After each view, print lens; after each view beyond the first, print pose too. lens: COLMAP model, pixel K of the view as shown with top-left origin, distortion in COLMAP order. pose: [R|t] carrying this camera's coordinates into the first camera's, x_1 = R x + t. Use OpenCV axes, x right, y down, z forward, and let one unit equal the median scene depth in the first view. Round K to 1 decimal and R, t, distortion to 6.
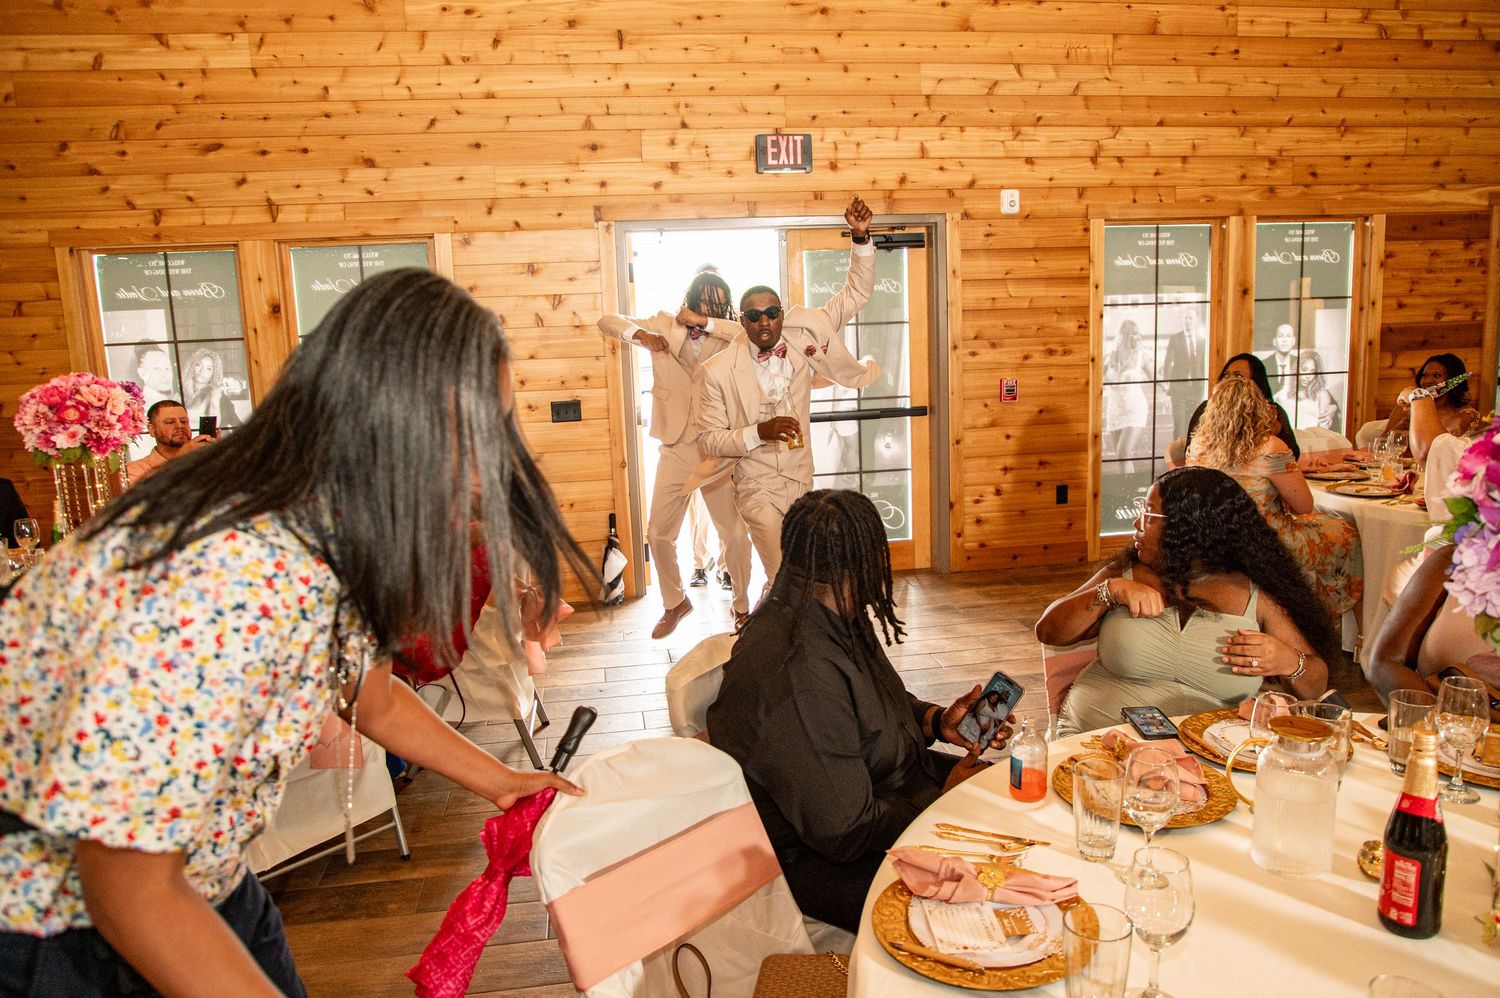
lens RADIAL K [[1049.6, 0, 767.2], [0, 1049.6, 494.1], [0, 0, 1]] dist [-0.073051, 0.040316]
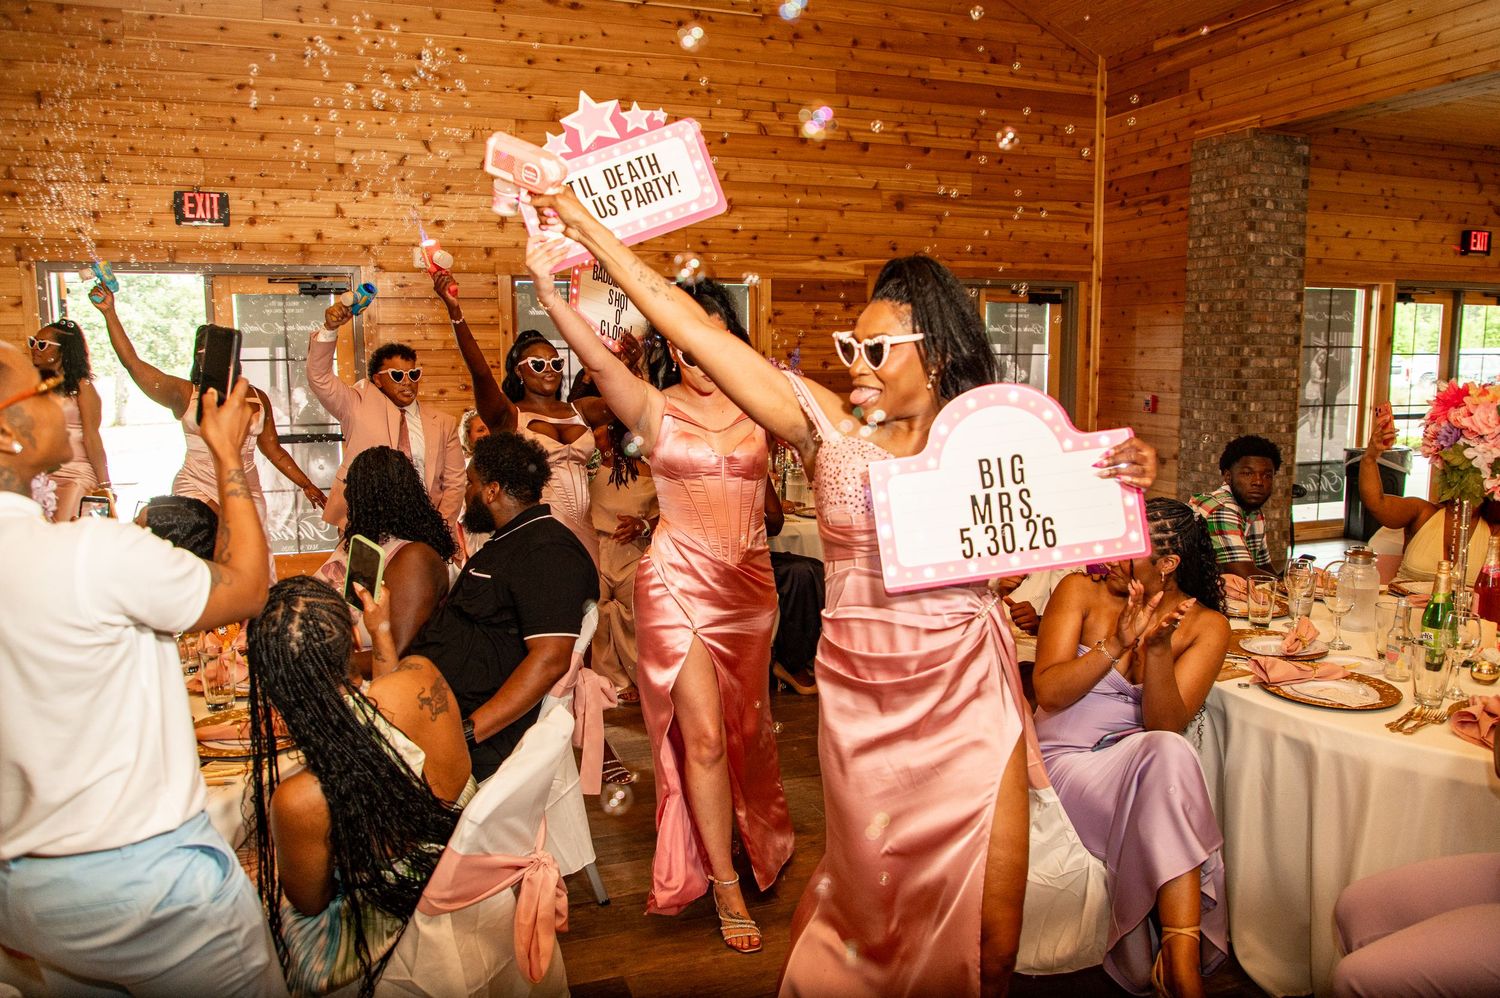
lens RADIAL K [[1049.6, 0, 767.2], [0, 1049.6, 494.1], [0, 0, 1]] dist [-0.073051, 0.040316]
pose [[0.982118, 0.010215, 0.187987, 0.409611], [-0.002973, 0.999244, -0.038768, 0.027163], [-0.188241, 0.037516, 0.981406, -0.205874]]
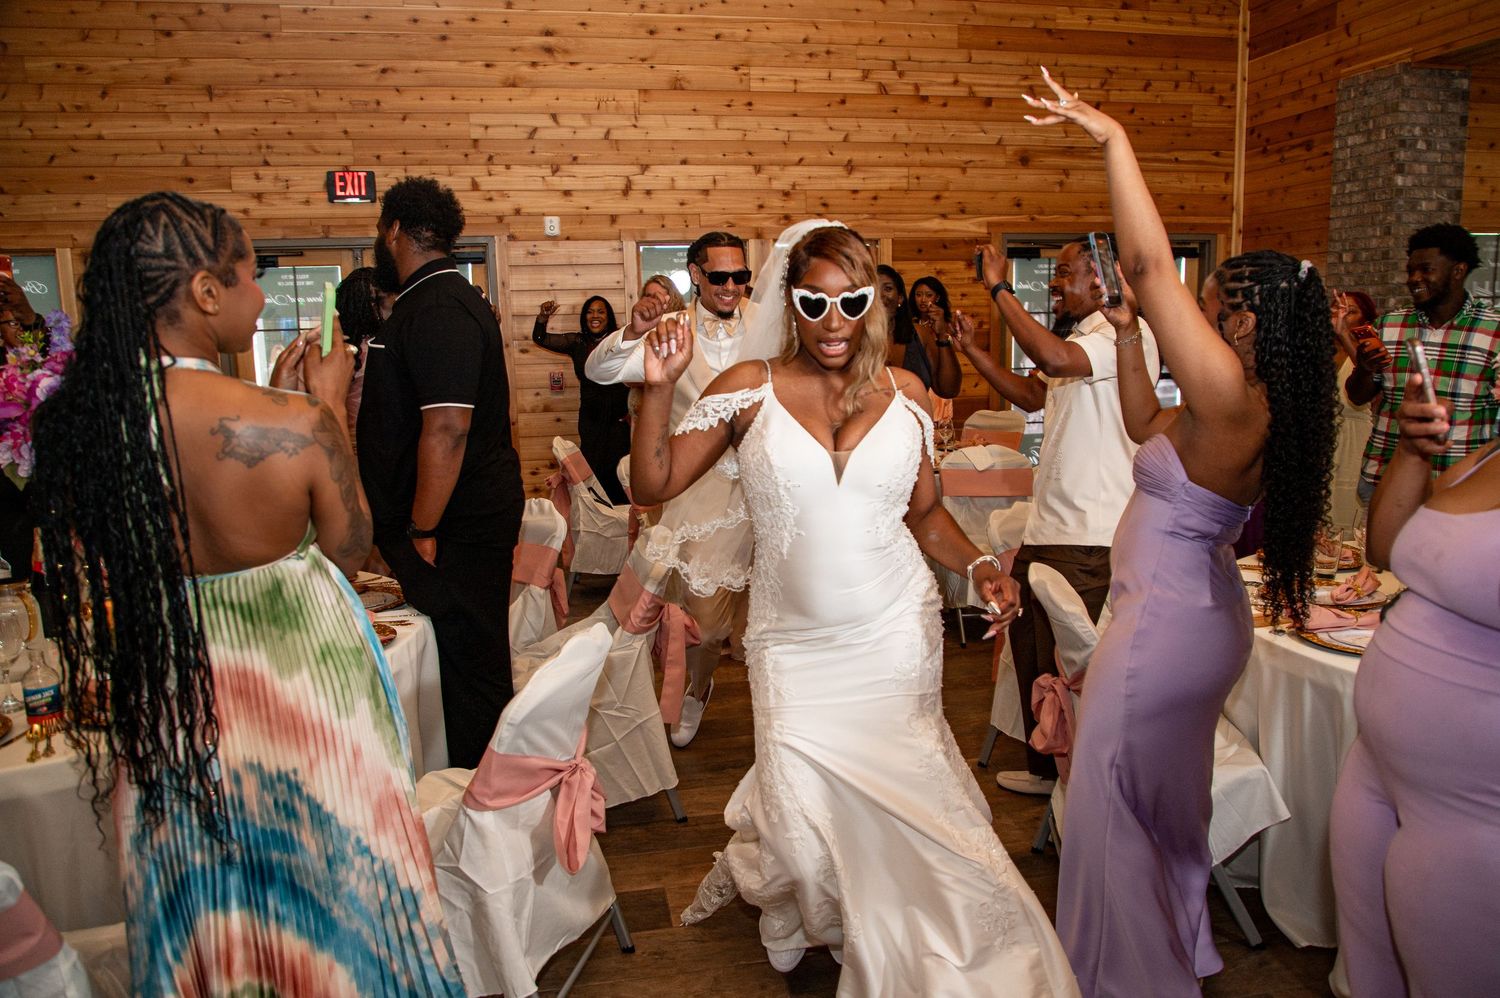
lens RADIAL K [[1049.6, 0, 767.2], [0, 1049.6, 494.1], [0, 0, 1]] dist [-0.073051, 0.040316]
pose [[0.999119, 0.011391, 0.040396, 0.454010], [-0.011168, 0.999921, -0.005757, 0.036997], [-0.040459, 0.005301, 0.999167, -0.232806]]
